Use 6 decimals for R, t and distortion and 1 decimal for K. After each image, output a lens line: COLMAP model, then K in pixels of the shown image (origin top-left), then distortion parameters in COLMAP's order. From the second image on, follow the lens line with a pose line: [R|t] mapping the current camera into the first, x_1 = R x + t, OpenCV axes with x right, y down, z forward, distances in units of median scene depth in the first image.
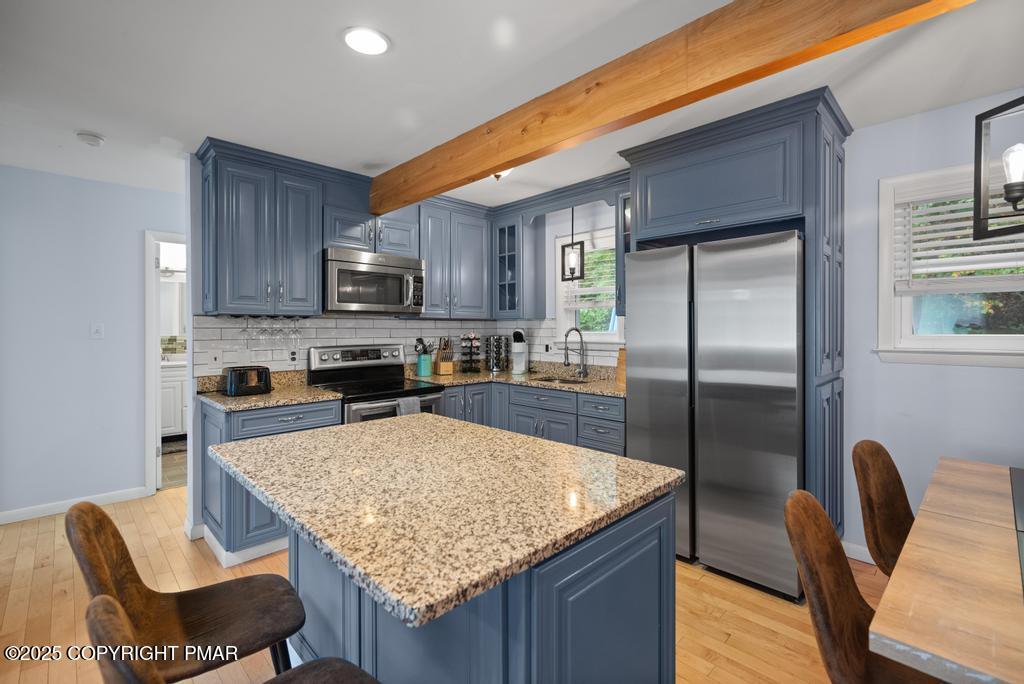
lens RADIAL K [[452.4, 0, 512.2], [0, 452.4, 337.3], [0, 0, 1]] dist [0.000357, 0.000020]
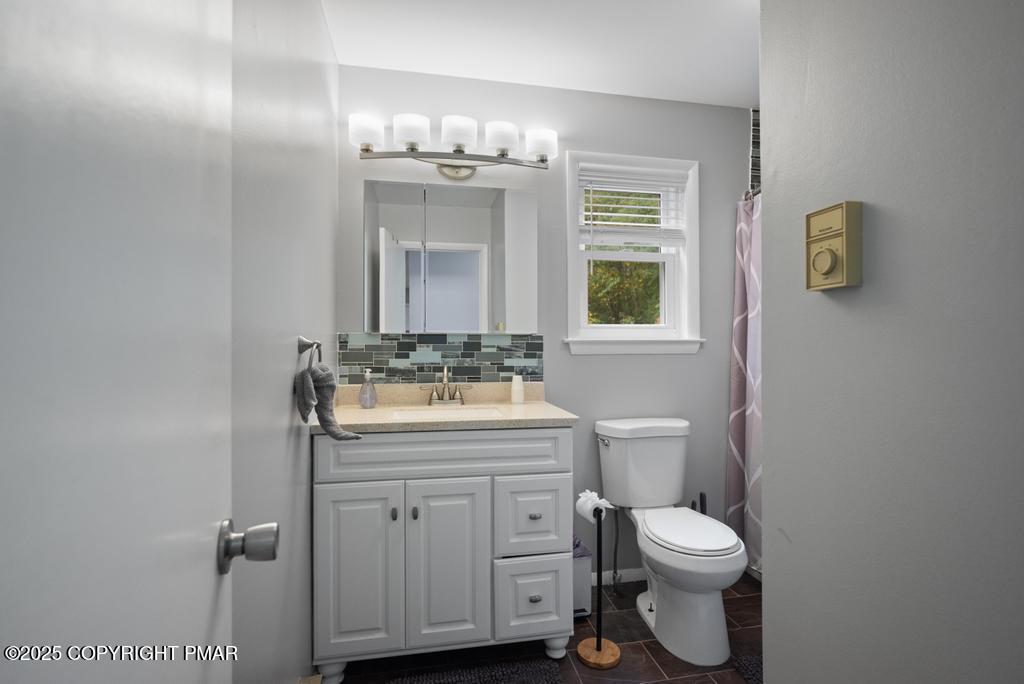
lens RADIAL K [[498.3, 0, 512.8], [0, 498.3, 342.2], [0, 0, 1]] dist [0.000294, 0.000010]
pose [[0.832503, 0.000463, -0.554021, -0.495710], [-0.003177, 0.999987, -0.003938, 0.004217], [0.554012, 0.005039, 0.832494, 0.677501]]
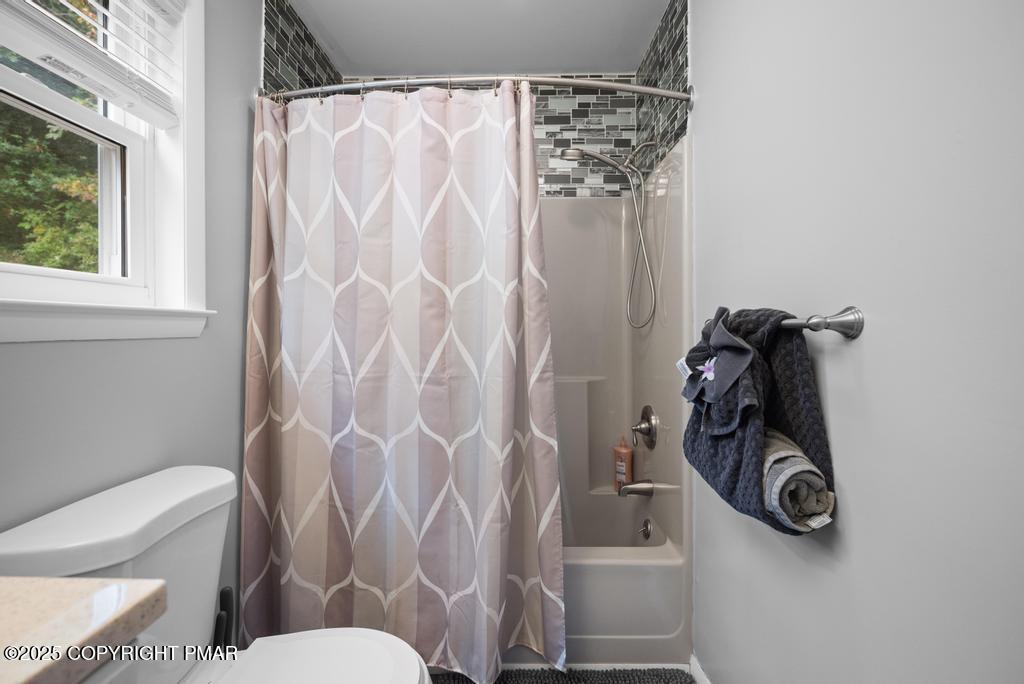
lens RADIAL K [[455.3, 0, 513.4], [0, 455.3, 332.1], [0, 0, 1]] dist [-0.003200, -0.000341]
pose [[0.719049, 0.001895, 0.694957, -0.759643], [0.003897, 0.999970, -0.006759, 0.017438], [-0.694949, 0.007569, 0.719019, 1.018172]]
